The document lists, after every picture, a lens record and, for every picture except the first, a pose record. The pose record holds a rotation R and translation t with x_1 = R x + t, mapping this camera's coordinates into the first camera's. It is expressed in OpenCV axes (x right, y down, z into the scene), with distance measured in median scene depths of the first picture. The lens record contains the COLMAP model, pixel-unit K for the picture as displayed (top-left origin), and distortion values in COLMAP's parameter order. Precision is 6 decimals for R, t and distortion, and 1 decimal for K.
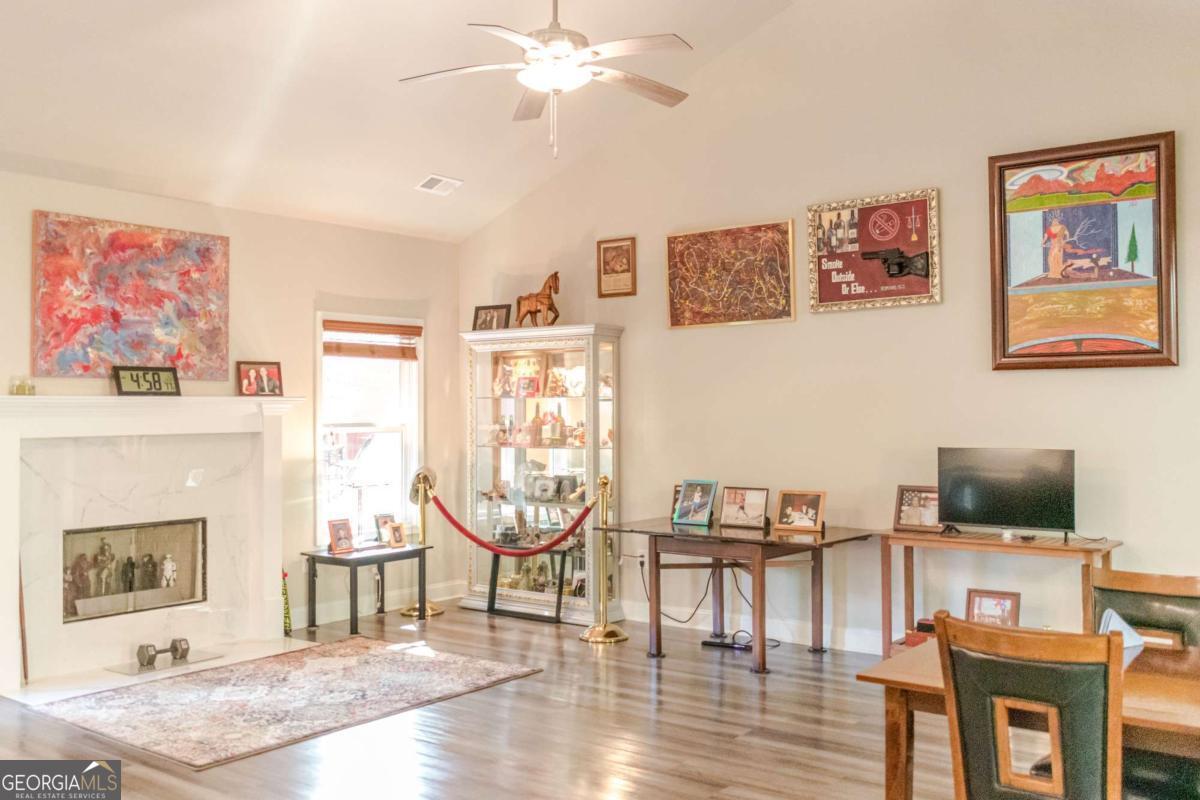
lens RADIAL K [[1118.6, 0, 600.0], [0, 1118.6, 400.0], [0, 0, 1]] dist [-0.007092, -0.004866]
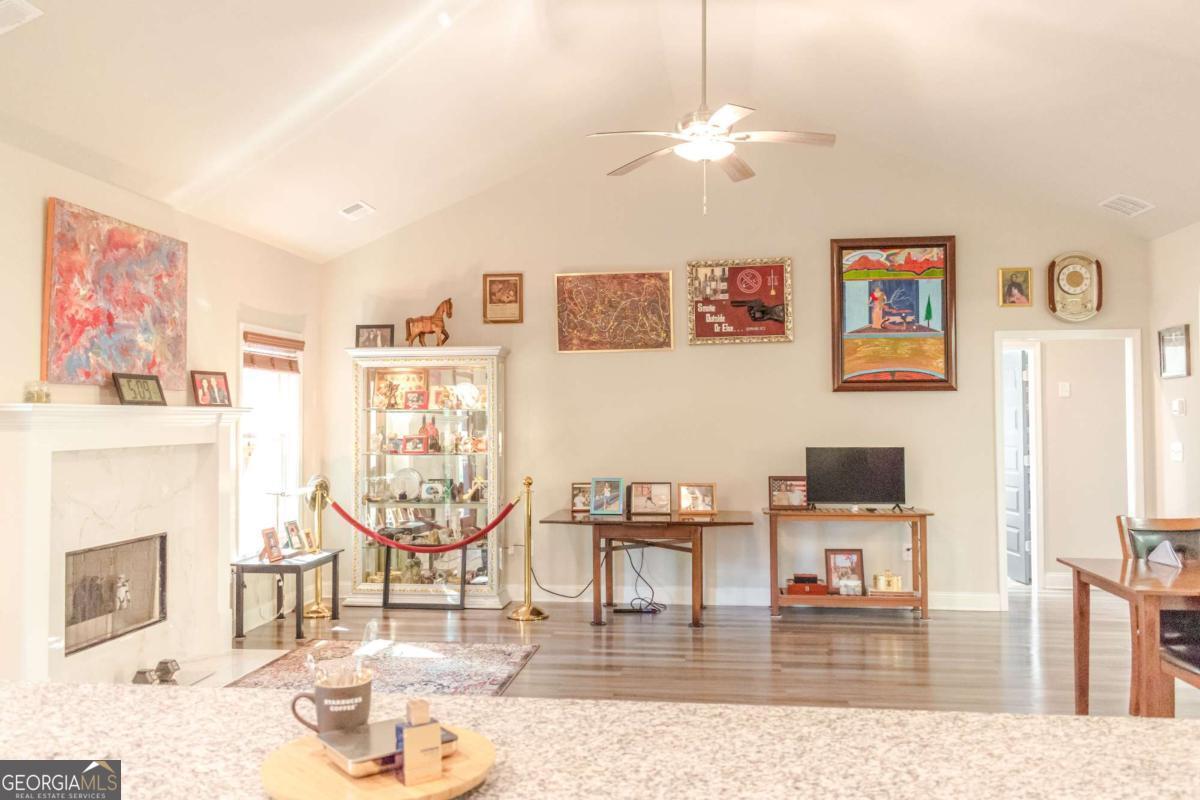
lens RADIAL K [[965.7, 0, 600.0], [0, 965.7, 400.0], [0, 0, 1]] dist [-0.000476, -0.005535]
pose [[0.861344, 0.010600, 0.507912, -0.471637], [-0.002737, 0.999865, -0.016225, 0.003881], [-0.508015, 0.012586, 0.861256, 0.098748]]
